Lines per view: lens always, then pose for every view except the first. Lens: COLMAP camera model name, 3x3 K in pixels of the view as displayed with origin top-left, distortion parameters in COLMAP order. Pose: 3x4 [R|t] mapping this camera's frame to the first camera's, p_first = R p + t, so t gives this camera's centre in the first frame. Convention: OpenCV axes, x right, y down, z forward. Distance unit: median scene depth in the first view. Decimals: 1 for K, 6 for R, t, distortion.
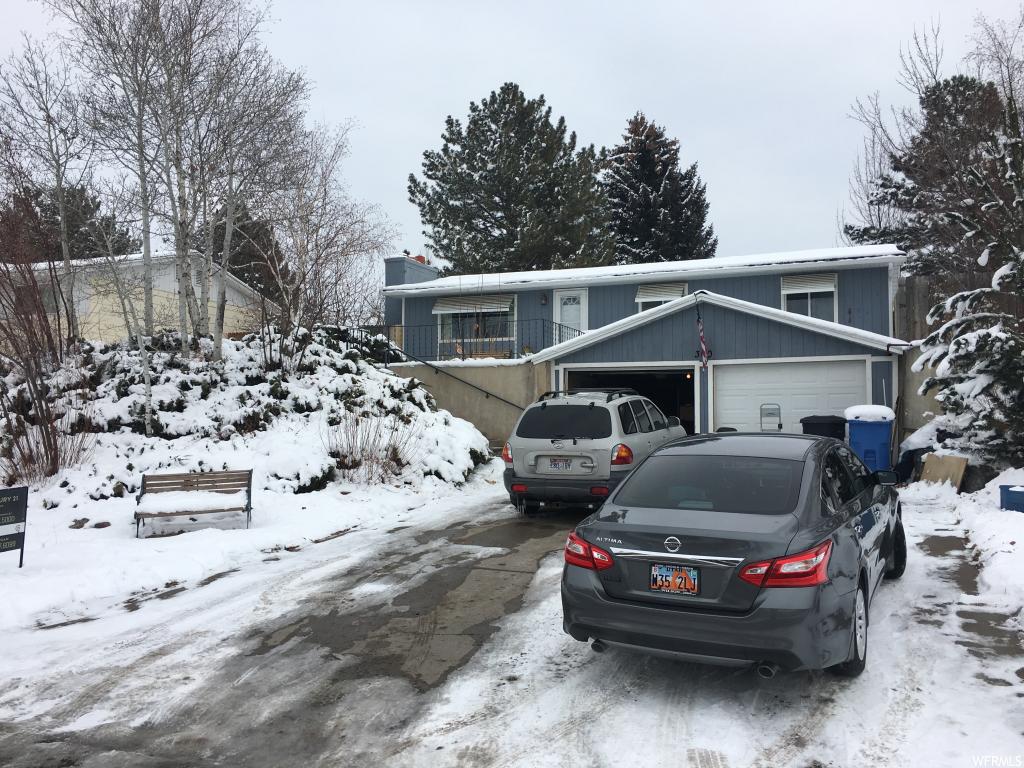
lens RADIAL K [[856.0, 0, 514.9], [0, 856.0, 391.6], [0, 0, 1]] dist [0.037942, -0.069444]
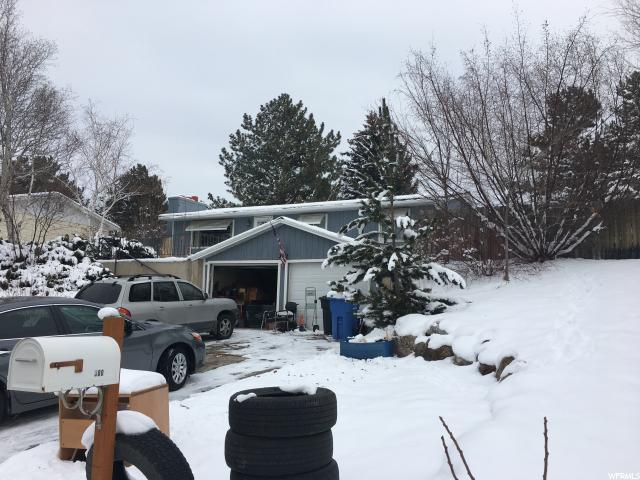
lens RADIAL K [[535.0, 0, 321.1], [0, 535.0, 240.4], [0, 0, 1]] dist [0.037942, -0.069444]
pose [[0.996887, 0.012860, -0.077792, 0.157798], [-0.019005, 0.996711, -0.078774, 0.001929], [0.076523, 0.080007, 0.993853, 0.003595]]
